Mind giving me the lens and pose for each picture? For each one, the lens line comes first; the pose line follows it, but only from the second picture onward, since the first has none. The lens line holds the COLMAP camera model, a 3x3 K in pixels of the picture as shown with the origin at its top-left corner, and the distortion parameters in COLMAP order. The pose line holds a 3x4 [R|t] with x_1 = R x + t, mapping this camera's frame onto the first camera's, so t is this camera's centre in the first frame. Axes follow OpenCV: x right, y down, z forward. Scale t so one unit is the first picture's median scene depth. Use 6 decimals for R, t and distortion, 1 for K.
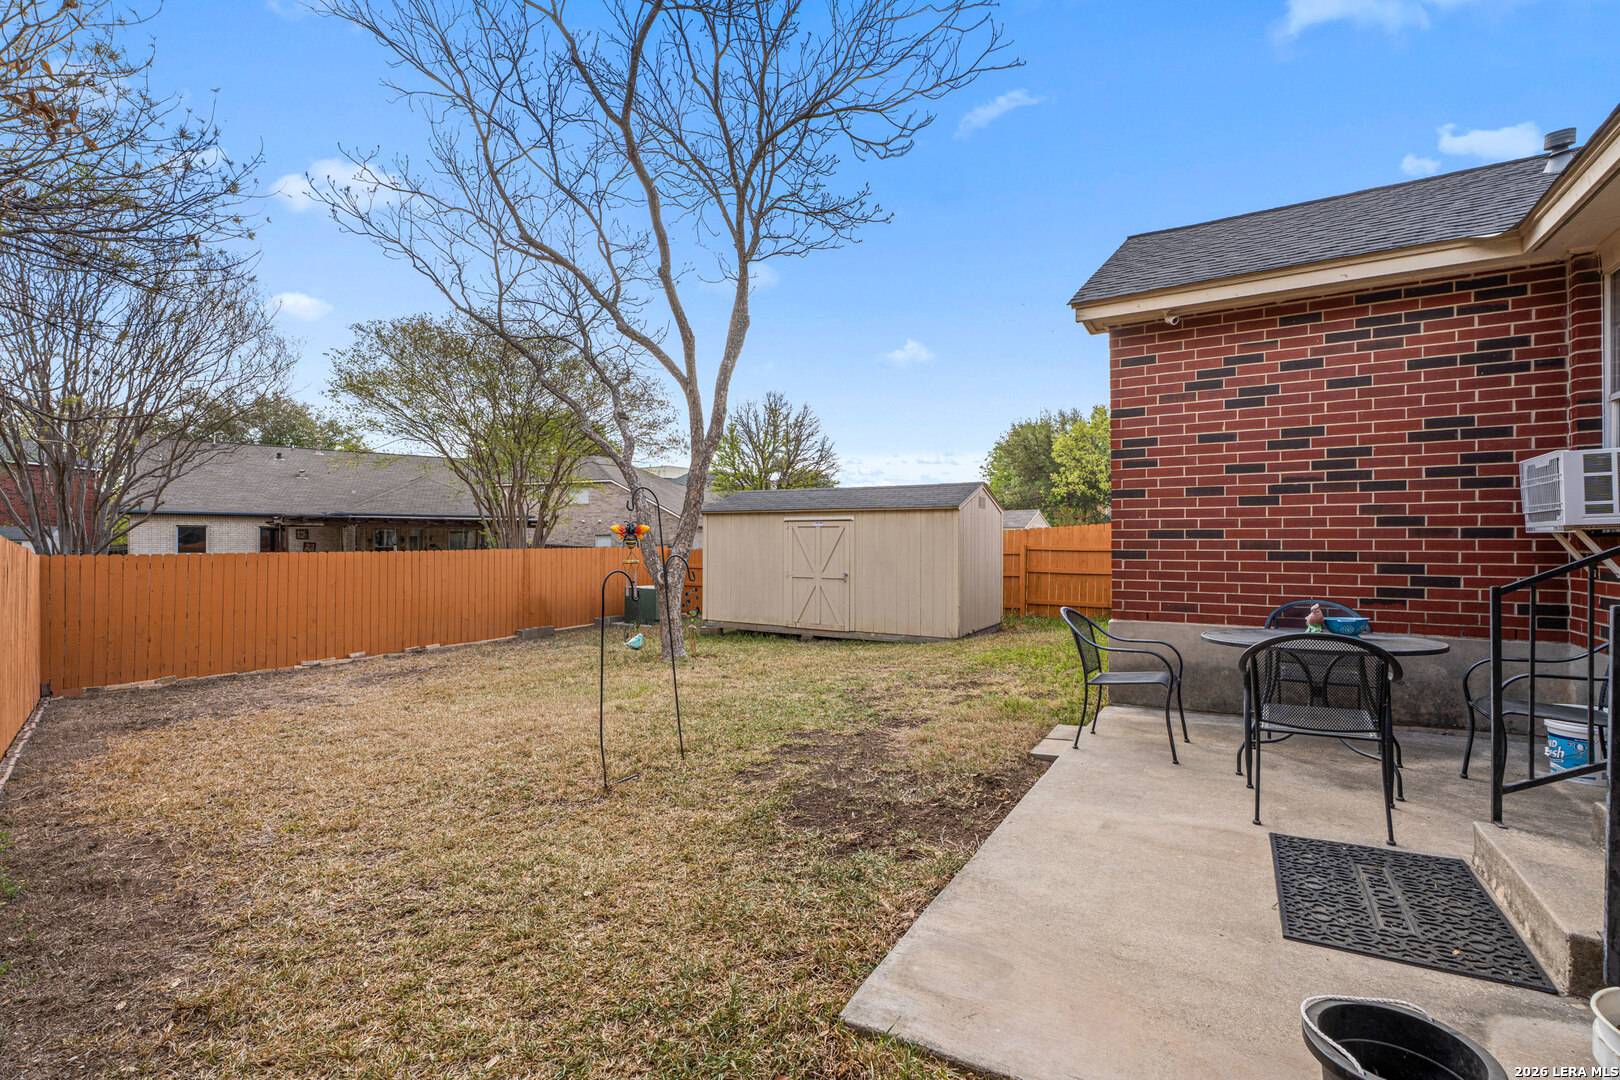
lens RADIAL K [[729.9, 0, 809.7], [0, 729.9, 540.5], [0, 0, 1]] dist [-0.014764, 0.002194]
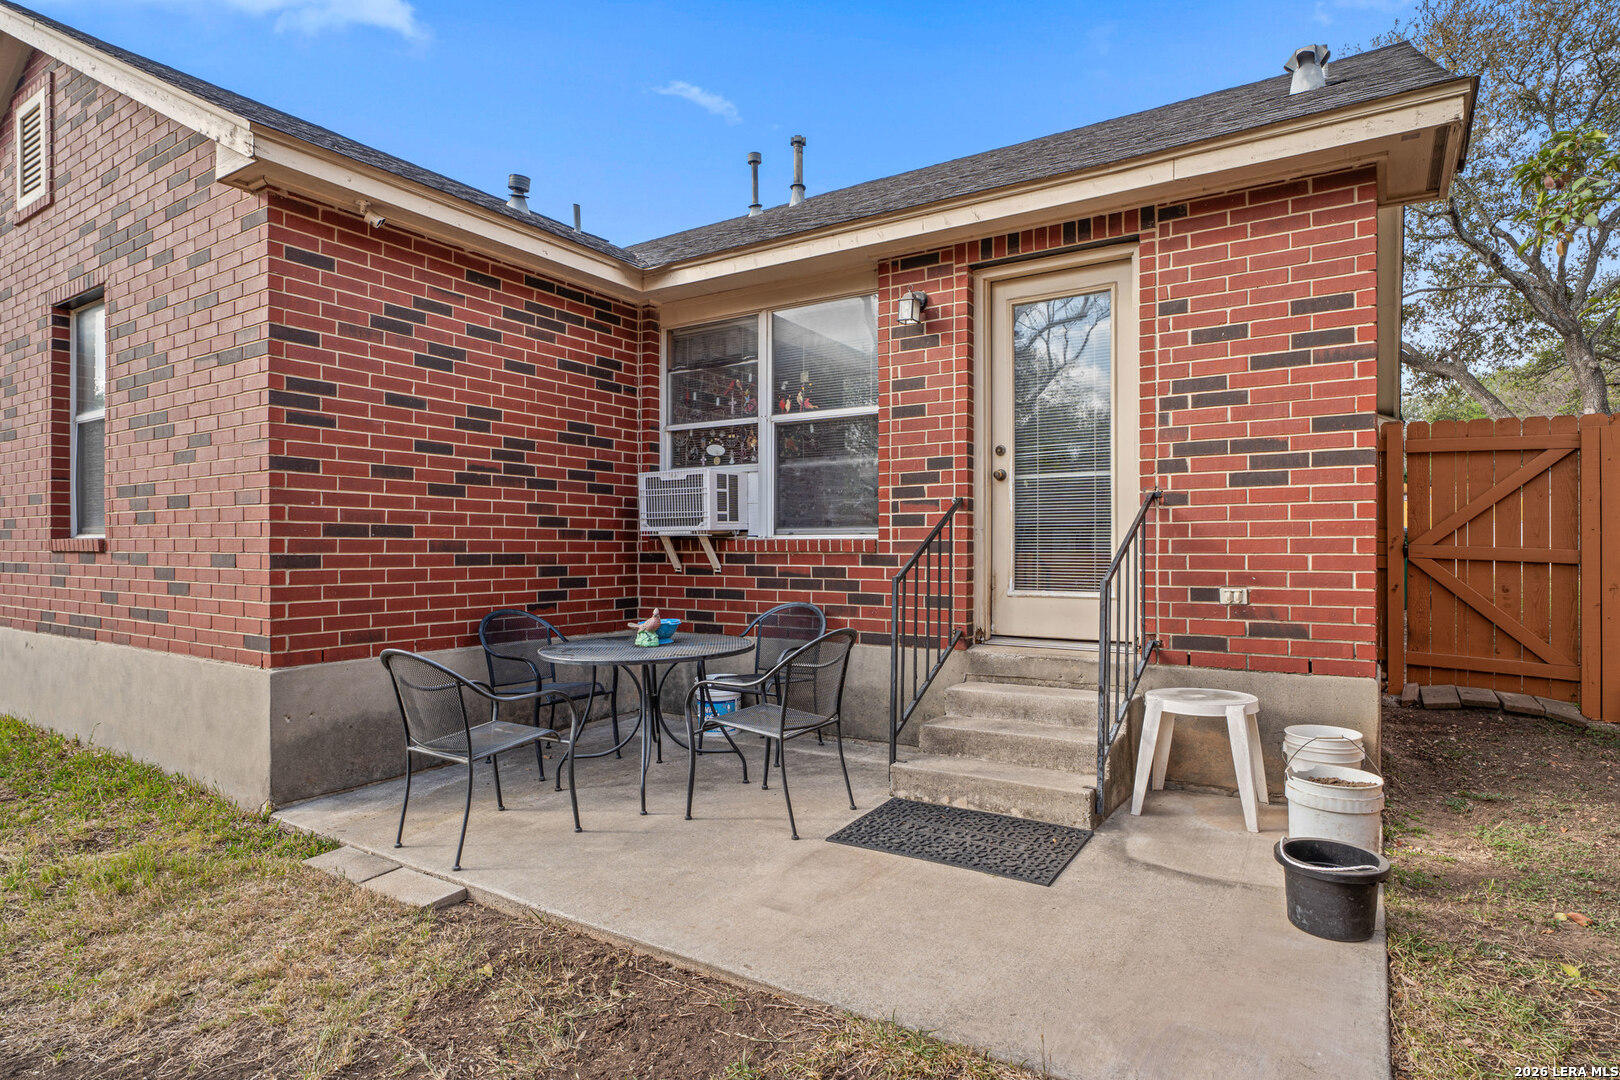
lens RADIAL K [[871.9, 0, 810.4], [0, 871.9, 542.5], [0, 0, 1]] dist [-0.002685, 0.000149]
pose [[0.039168, 0.006085, 0.999214, -0.298498], [-0.004399, 0.999973, -0.005917, 0.005604], [-0.999223, -0.004164, 0.039194, 0.534582]]
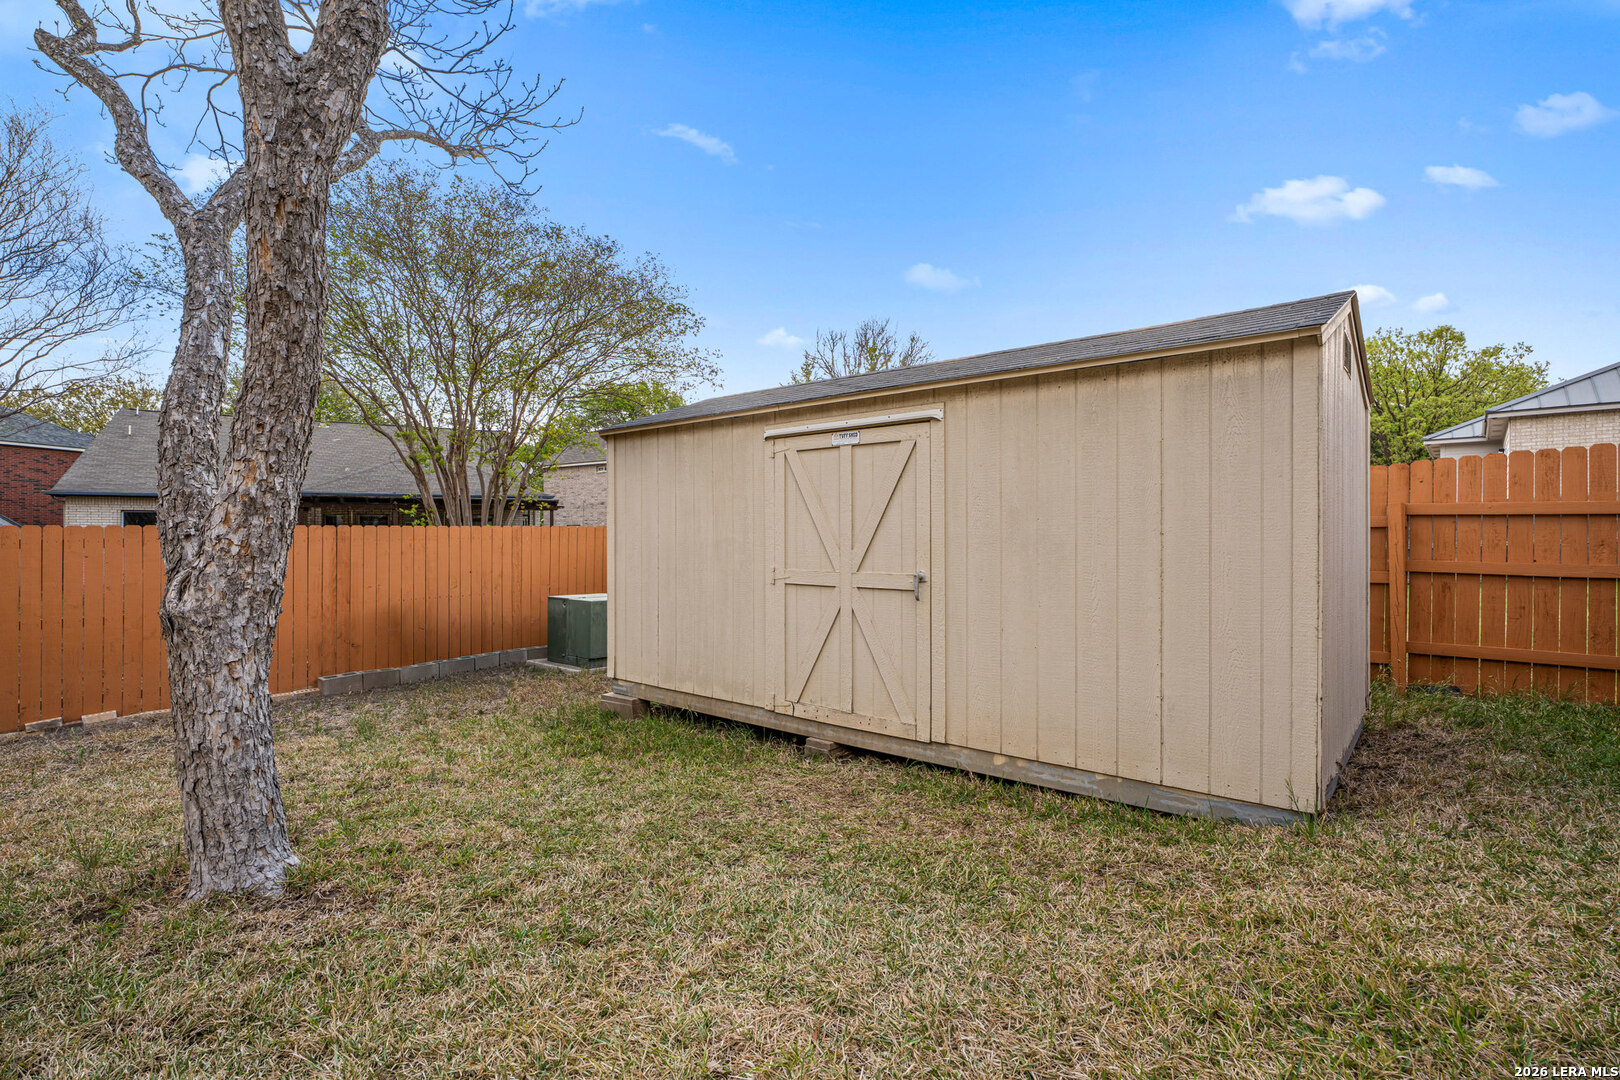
lens RADIAL K [[766.9, 0, 814.9], [0, 766.9, 544.2], [0, 0, 1]] dist [-0.006005, -0.001588]
pose [[0.985654, -0.001889, -0.168770, 0.130917], [0.002884, 0.999980, 0.005645, 0.060581], [0.168756, -0.006051, 0.985639, 1.339009]]
